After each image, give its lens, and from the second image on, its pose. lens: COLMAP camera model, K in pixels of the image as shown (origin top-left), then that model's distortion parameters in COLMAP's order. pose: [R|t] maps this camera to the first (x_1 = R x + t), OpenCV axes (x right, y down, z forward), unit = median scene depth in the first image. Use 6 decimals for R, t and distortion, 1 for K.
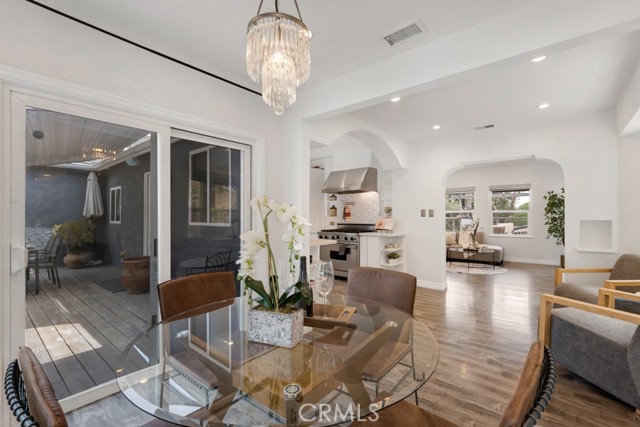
lens RADIAL K [[288.7, 0, 319.4], [0, 288.7, 213.7], [0, 0, 1]] dist [-0.002001, 0.001306]
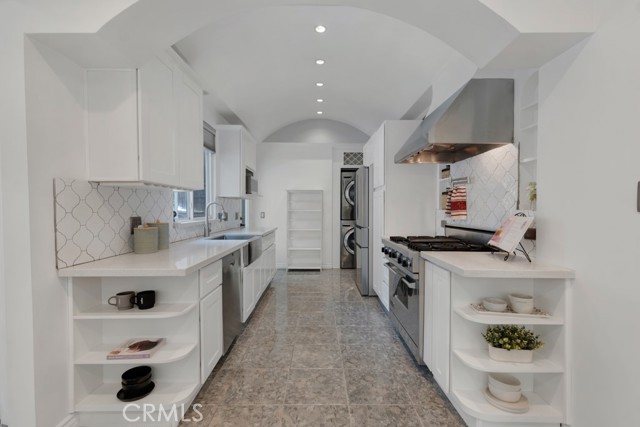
lens RADIAL K [[288.7, 0, 315.3], [0, 288.7, 214.0], [0, 0, 1]] dist [-0.002001, 0.001306]
pose [[0.642311, 0.013245, -0.766329, 0.299985], [0.008036, 0.999679, 0.024013, 0.003331], [0.766402, -0.021582, 0.641999, 0.539998]]
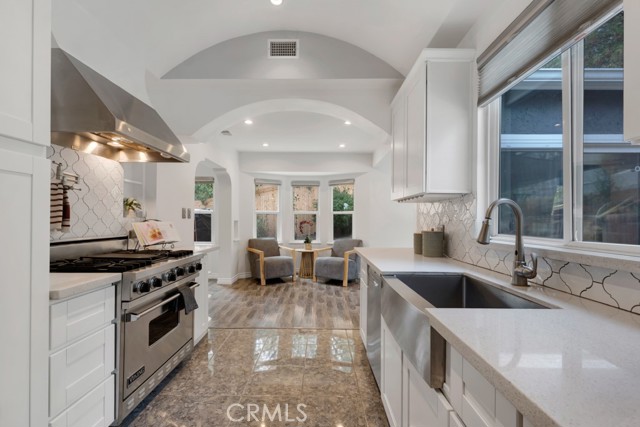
lens RADIAL K [[288.7, 0, 315.9], [0, 288.7, 218.1], [0, 0, 1]] dist [-0.002001, 0.001306]
pose [[-0.637049, -0.002631, 0.770819, -0.309911], [-0.013281, 0.999883, -0.007563, 0.009971], [-0.770709, -0.015055, -0.637010, 0.986816]]
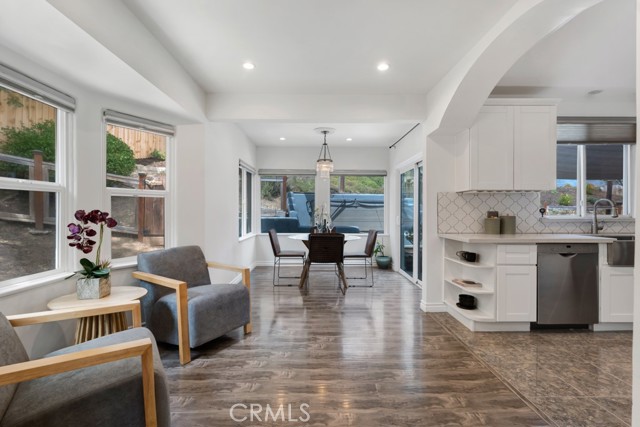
lens RADIAL K [[288.7, 0, 320.6], [0, 288.7, 211.8], [0, 0, 1]] dist [-0.002001, 0.001306]
pose [[-0.748779, 0.004515, -0.662804, 0.504709], [0.004193, 0.999989, 0.002074, 0.012086], [0.662806, -0.001226, -0.748790, 0.794945]]
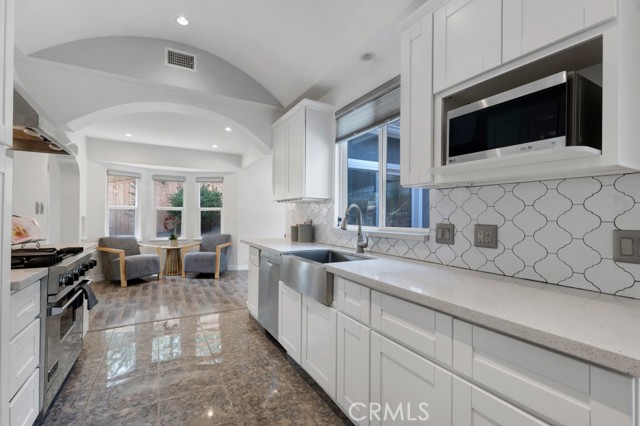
lens RADIAL K [[288.7, 0, 318.6], [0, 288.7, 214.6], [0, 0, 1]] dist [-0.002001, 0.001306]
pose [[-0.936681, -0.006512, 0.350123, -0.324547], [-0.011930, 0.999840, -0.013321, 0.011663], [-0.349980, -0.016655, -0.936609, 1.116938]]
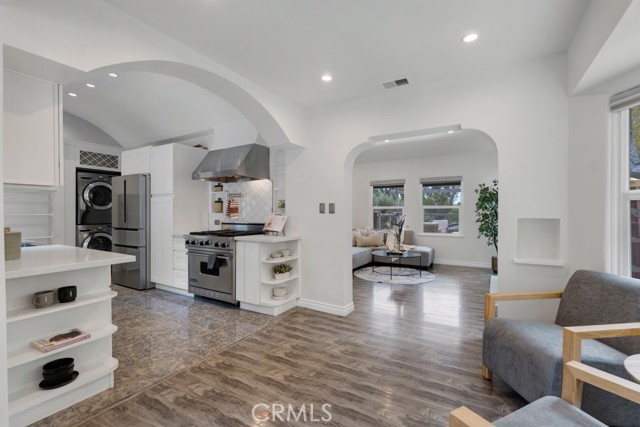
lens RADIAL K [[288.7, 0, 321.5], [0, 288.7, 211.9], [0, 0, 1]] dist [-0.002001, 0.001306]
pose [[0.986500, 0.000221, 0.163760, 0.197486], [-0.001346, 0.999976, 0.006759, 0.001767], [-0.163754, -0.006889, 0.986477, 0.240314]]
